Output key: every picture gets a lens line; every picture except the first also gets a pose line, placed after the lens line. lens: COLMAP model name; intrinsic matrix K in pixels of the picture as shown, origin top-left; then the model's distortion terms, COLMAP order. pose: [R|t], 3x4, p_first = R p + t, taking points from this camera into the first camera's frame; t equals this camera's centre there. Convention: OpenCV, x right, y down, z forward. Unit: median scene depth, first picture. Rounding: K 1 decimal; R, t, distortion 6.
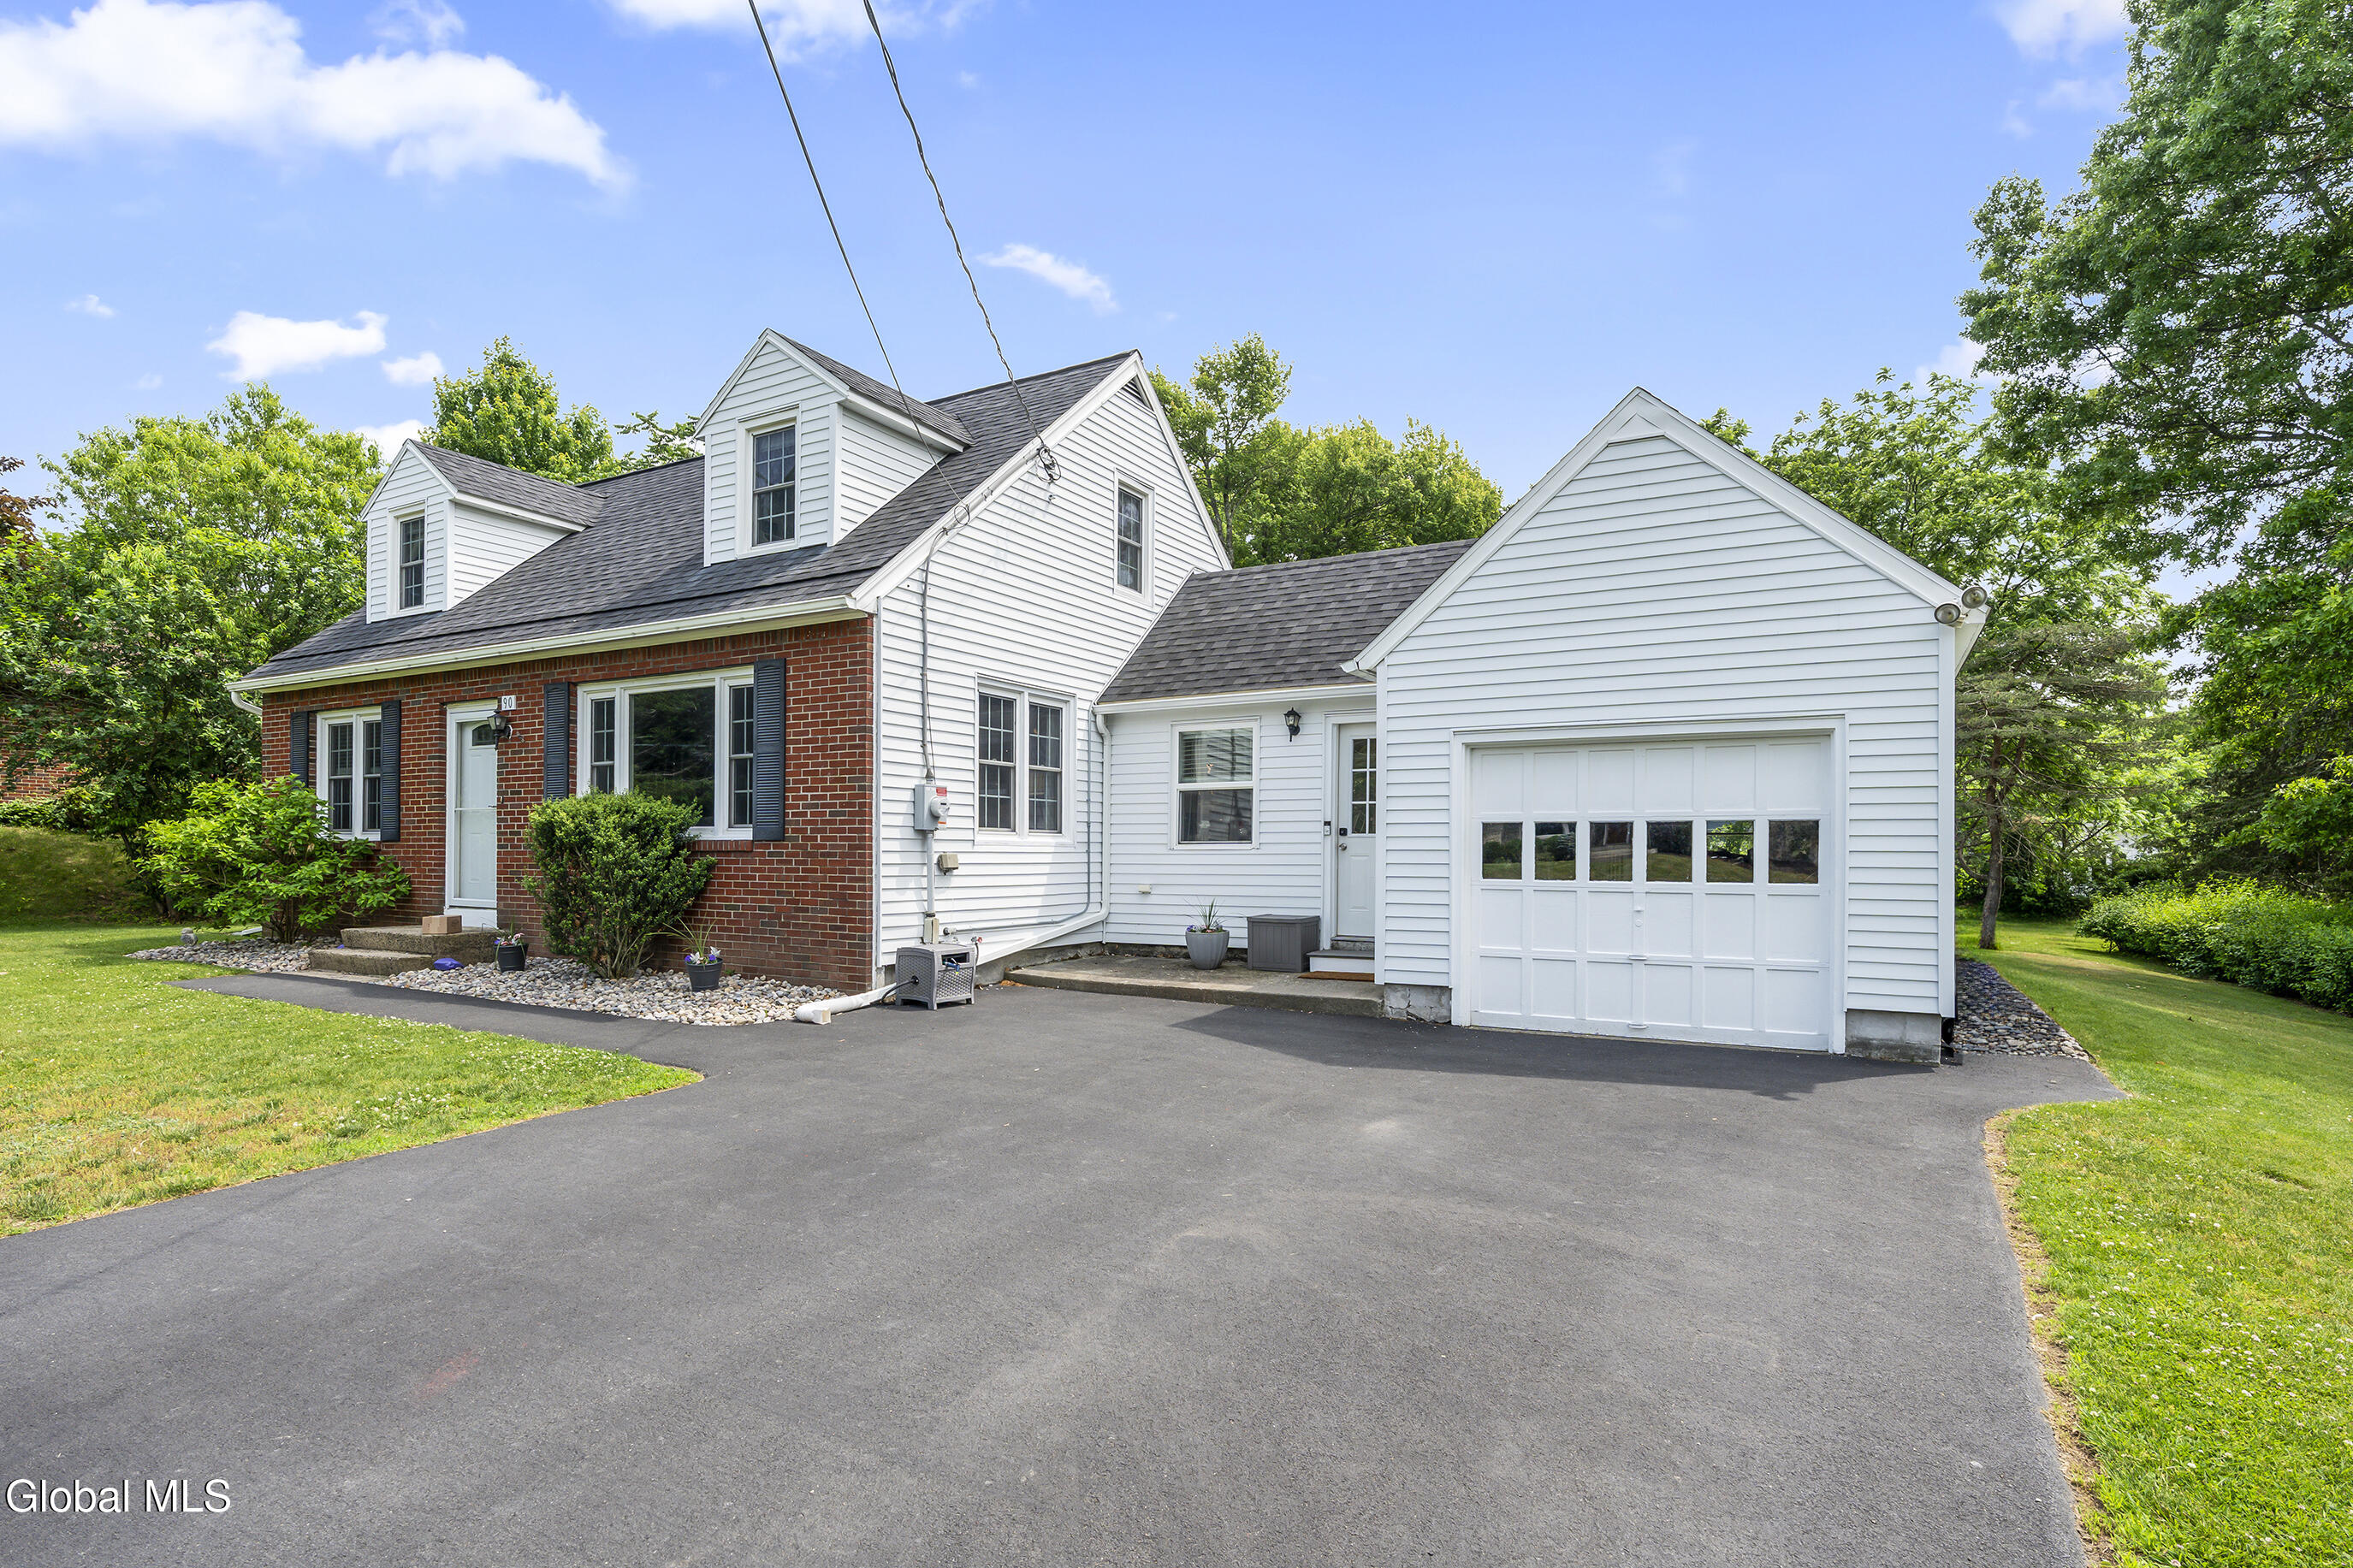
lens RADIAL K [[1177.9, 0, 1175.8], [0, 1177.9, 794.7], [0, 0, 1]] dist [-0.001682, -0.000415]
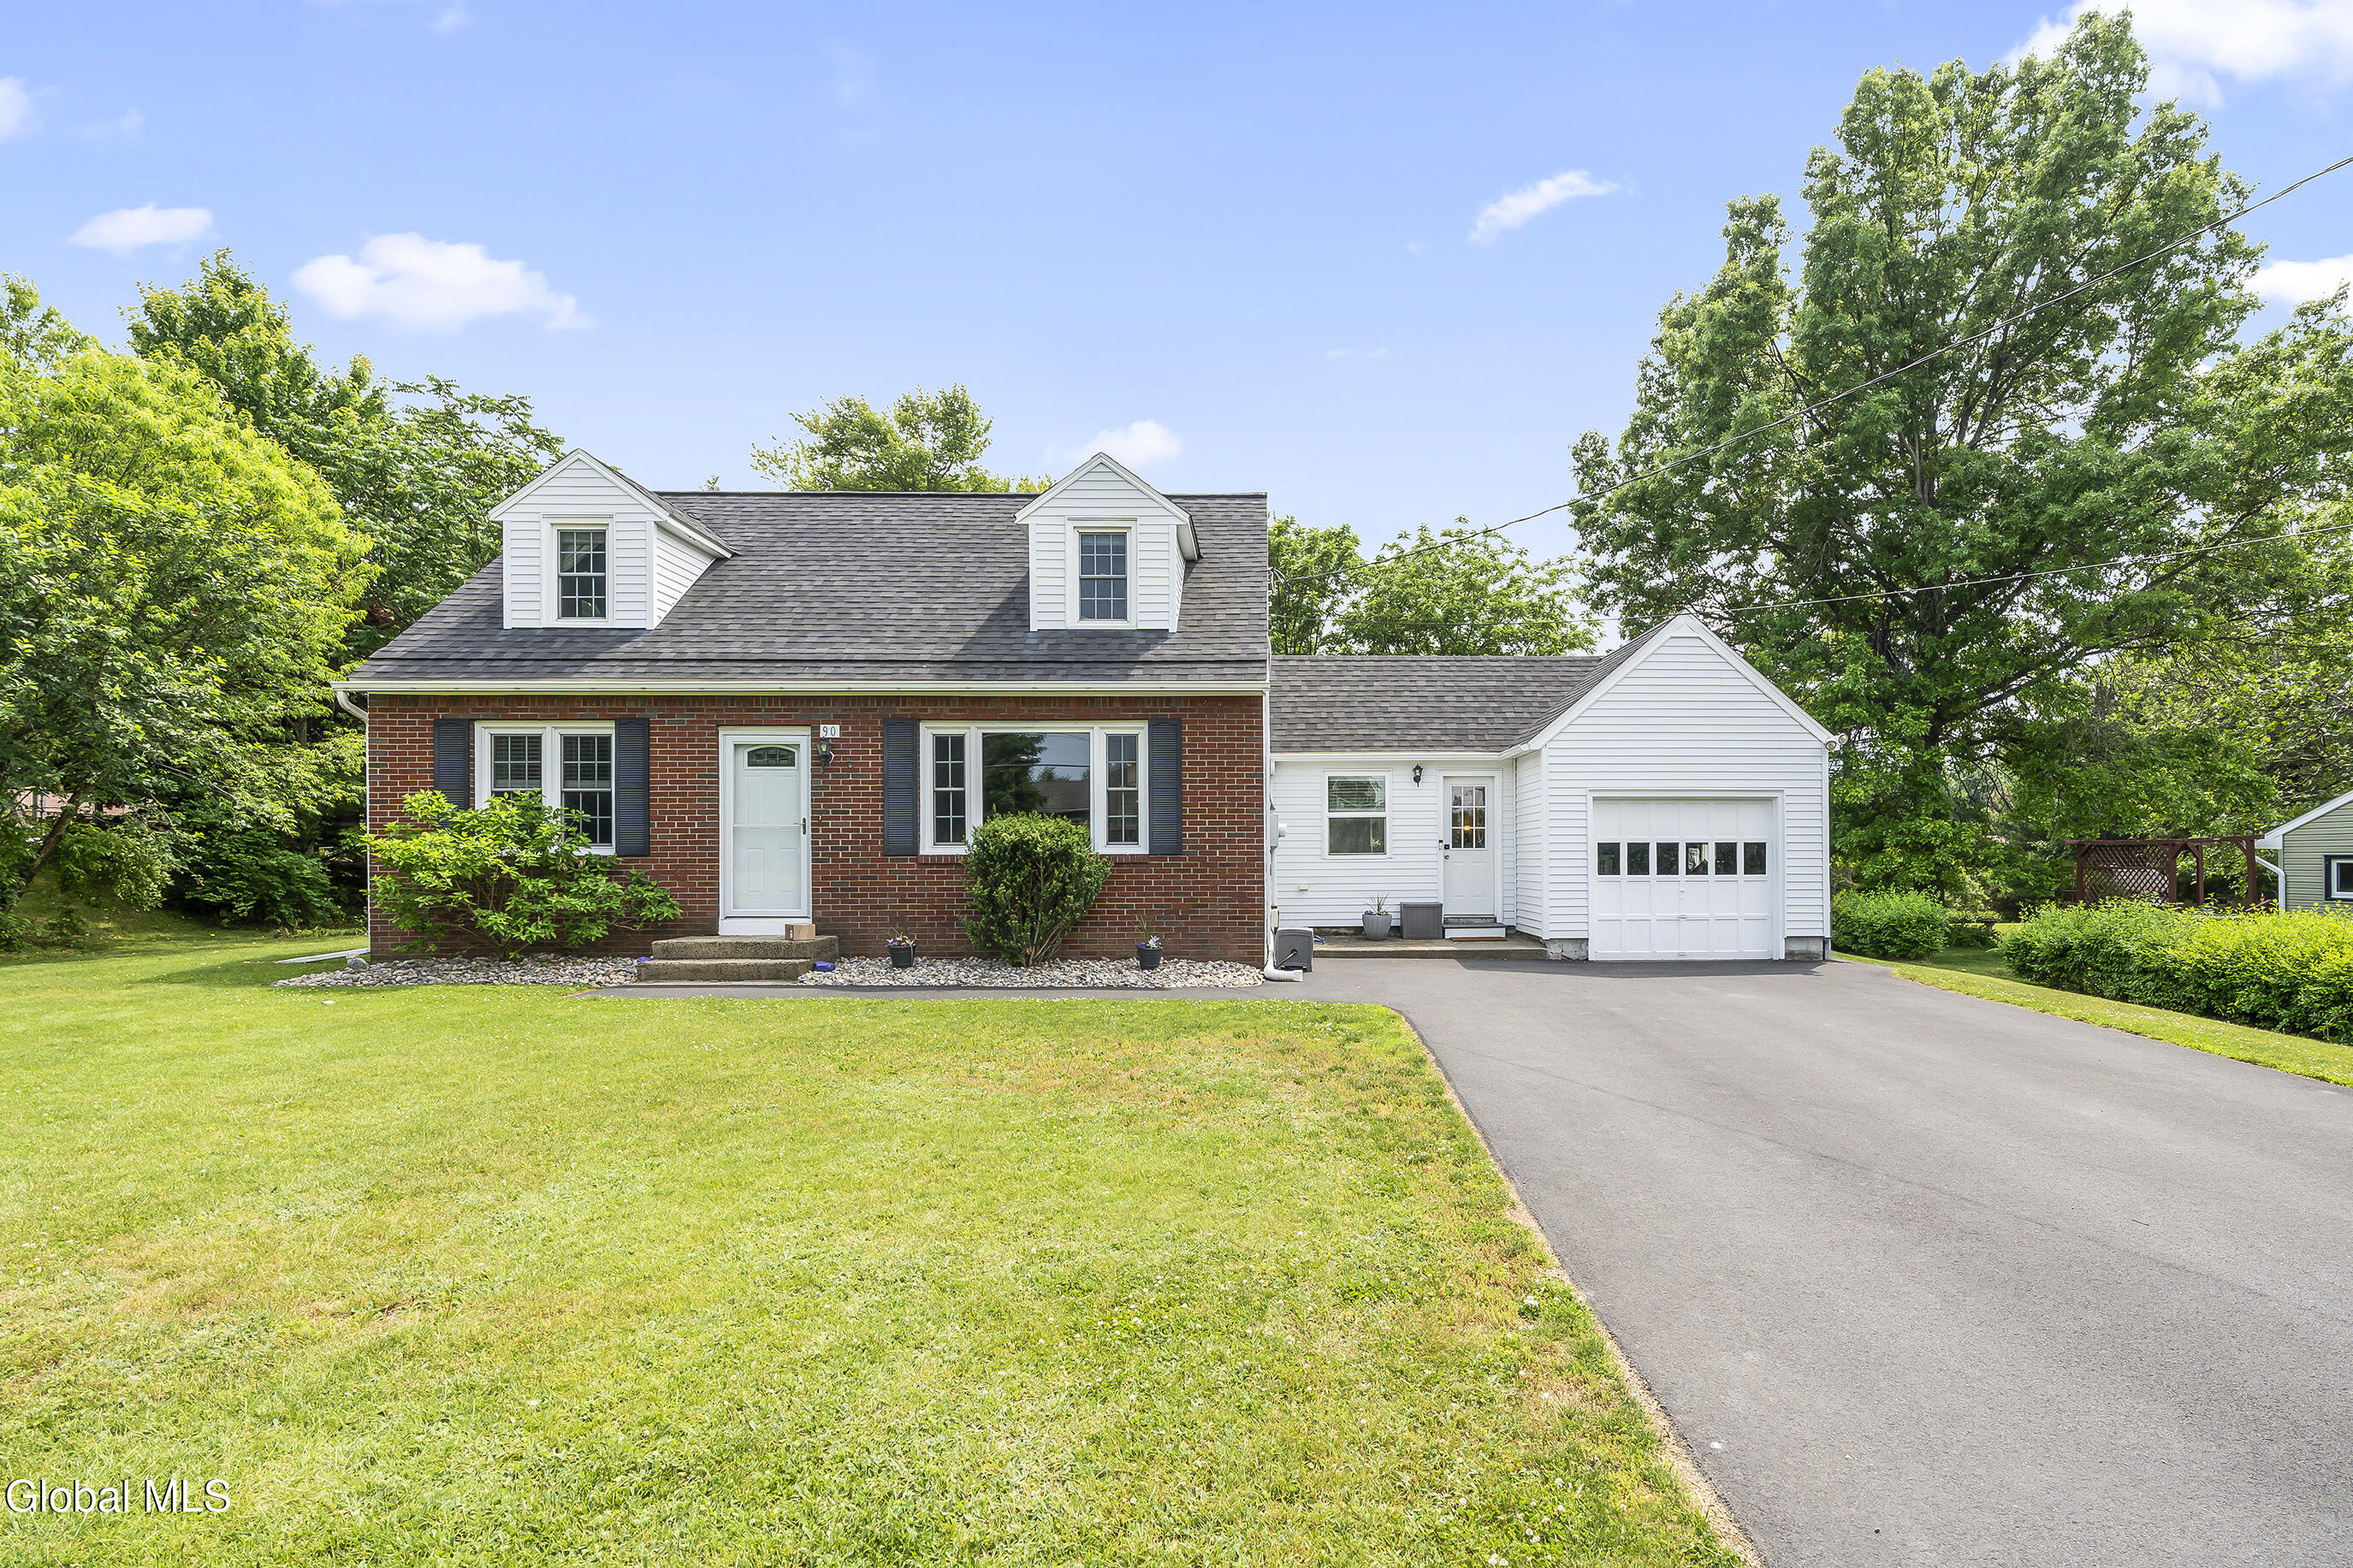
lens RADIAL K [[1182.3, 0, 1177.8], [0, 1182.3, 794.2], [0, 0, 1]] dist [-0.003237, 0.000275]
pose [[0.862079, 0.021348, 0.506324, -0.904984], [-0.018985, 0.999771, -0.009828, -0.014804], [-0.506418, -0.001140, 0.862287, -0.143161]]
